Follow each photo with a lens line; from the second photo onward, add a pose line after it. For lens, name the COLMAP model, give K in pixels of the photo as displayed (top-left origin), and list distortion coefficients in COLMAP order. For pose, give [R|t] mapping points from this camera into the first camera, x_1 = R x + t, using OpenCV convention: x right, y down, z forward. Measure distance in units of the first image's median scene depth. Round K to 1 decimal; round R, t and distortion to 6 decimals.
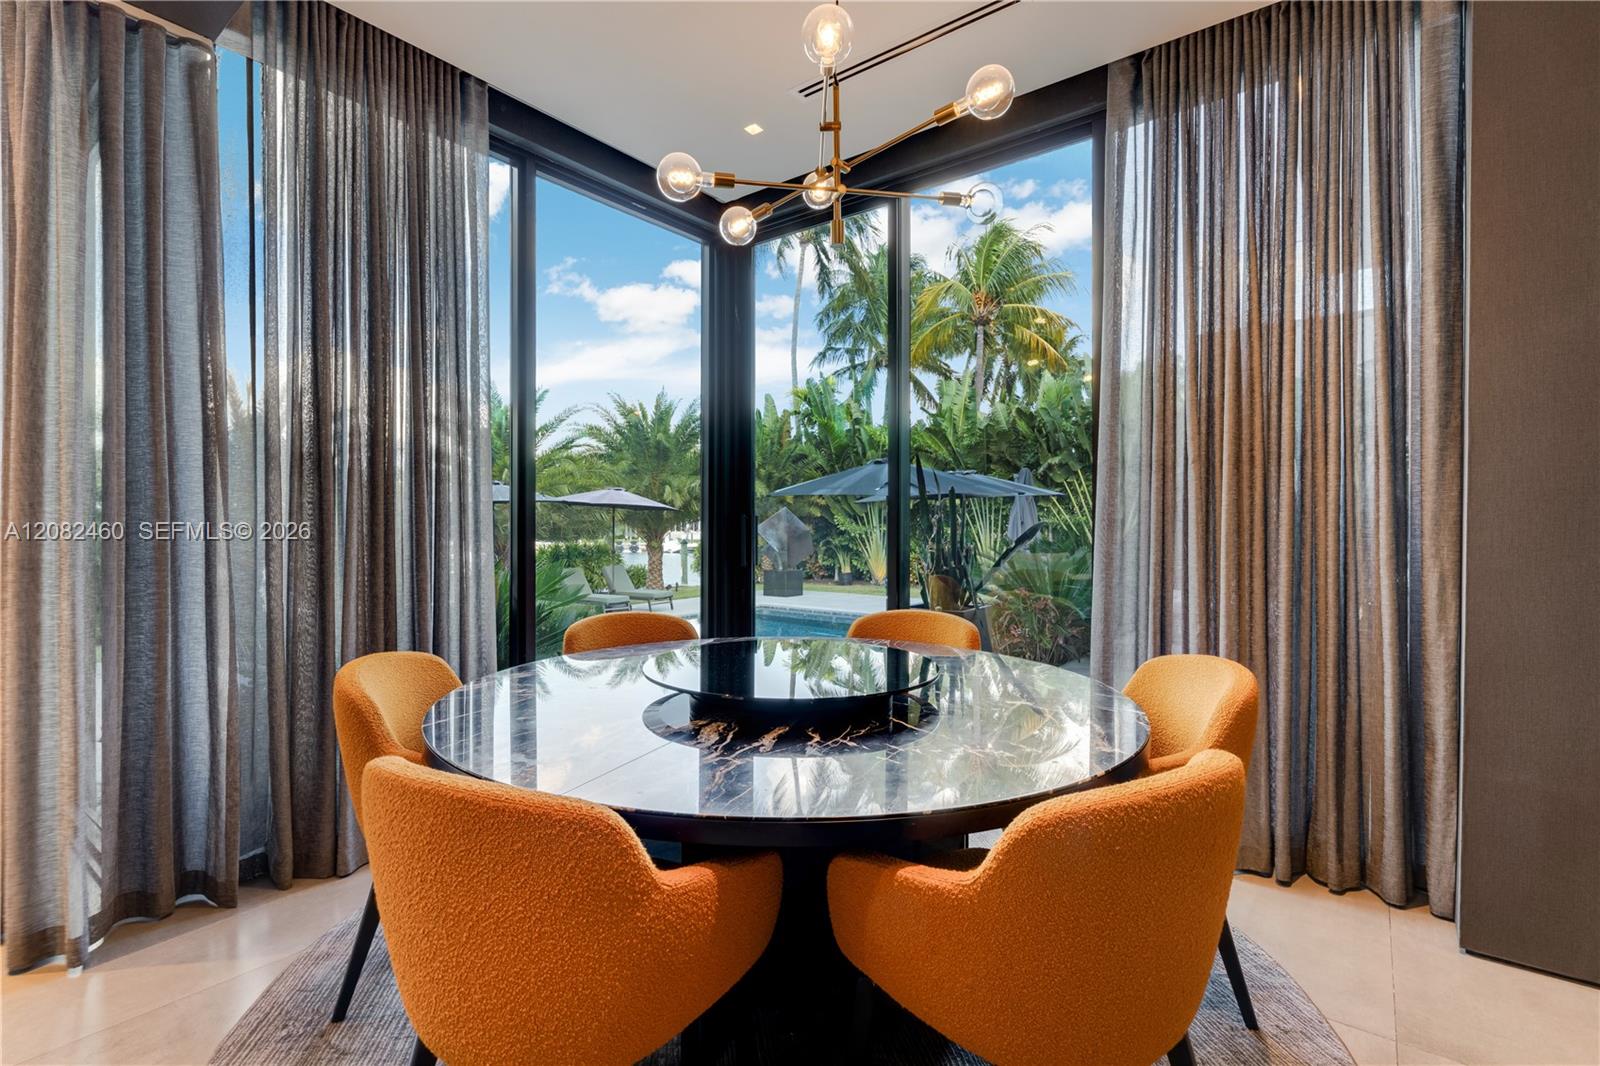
lens RADIAL K [[757.7, 0, 800.0], [0, 757.7, 533.0], [0, 0, 1]] dist [0.000818, 0.000418]
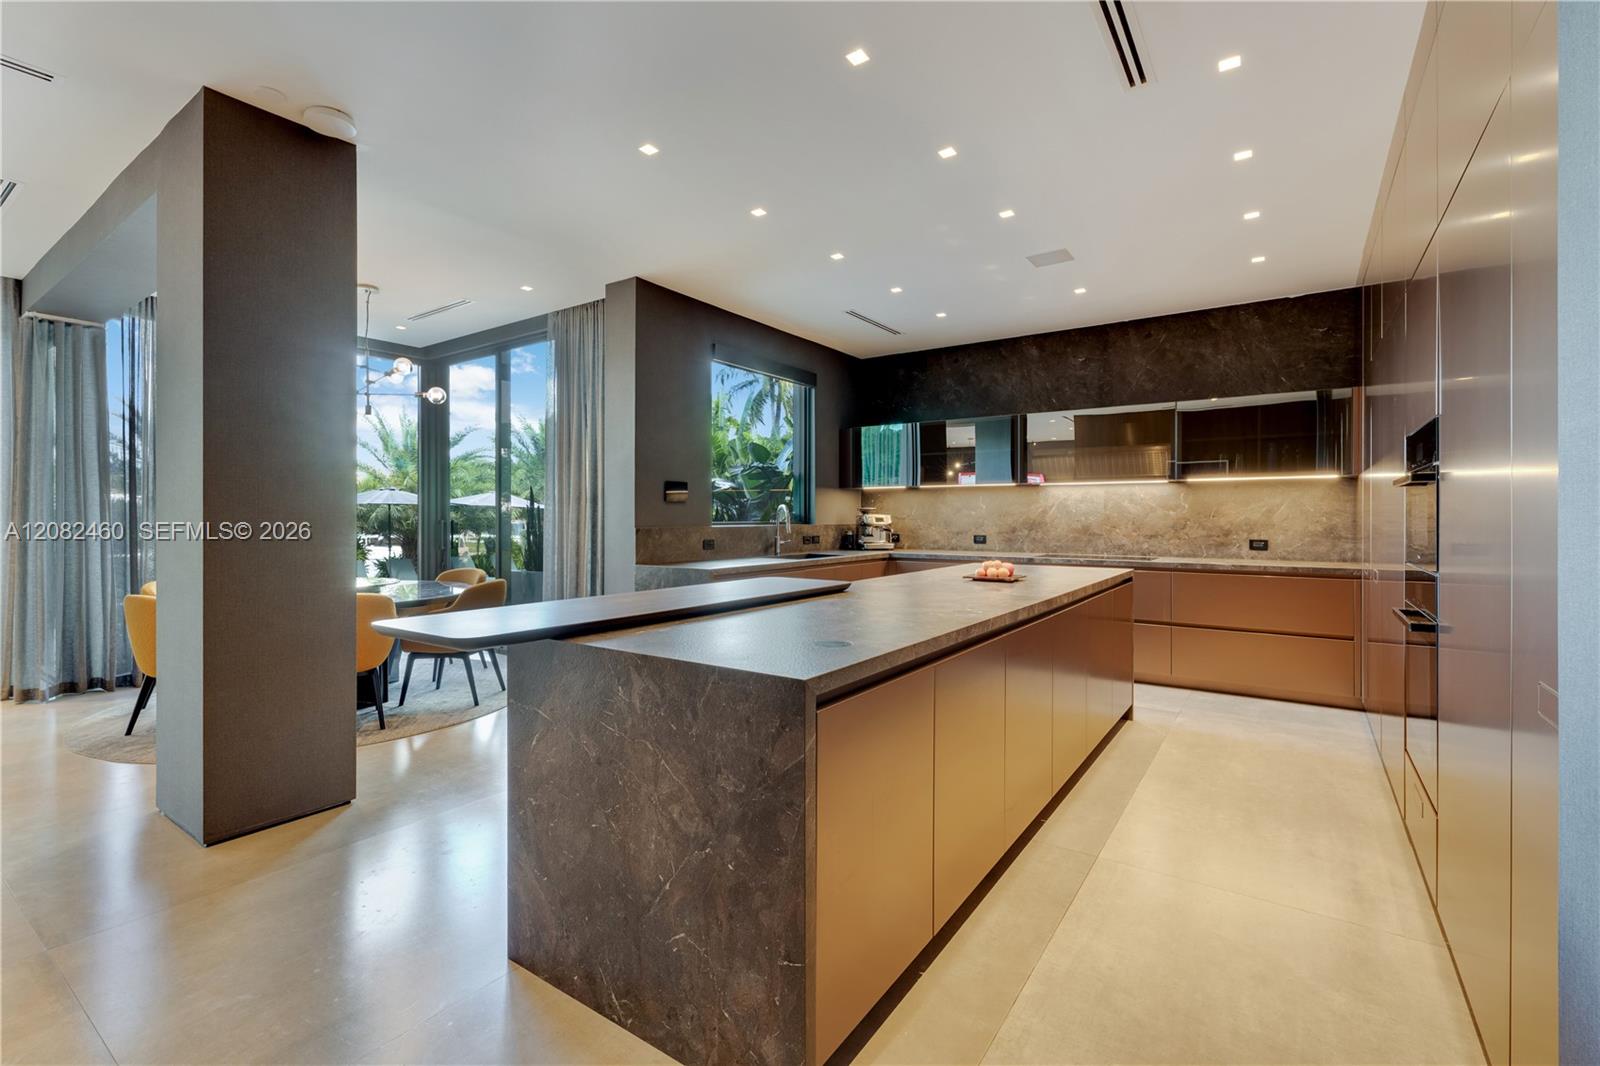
lens RADIAL K [[706.9, 0, 799.6], [0, 706.9, 524.9], [0, 0, 1]] dist [-0.000184, -0.000081]
pose [[0.998332, -0.002683, 0.057665, 1.311043], [0.002901, 0.999989, -0.003701, -0.008975], [-0.057654, 0.003862, 0.998329, -1.374539]]
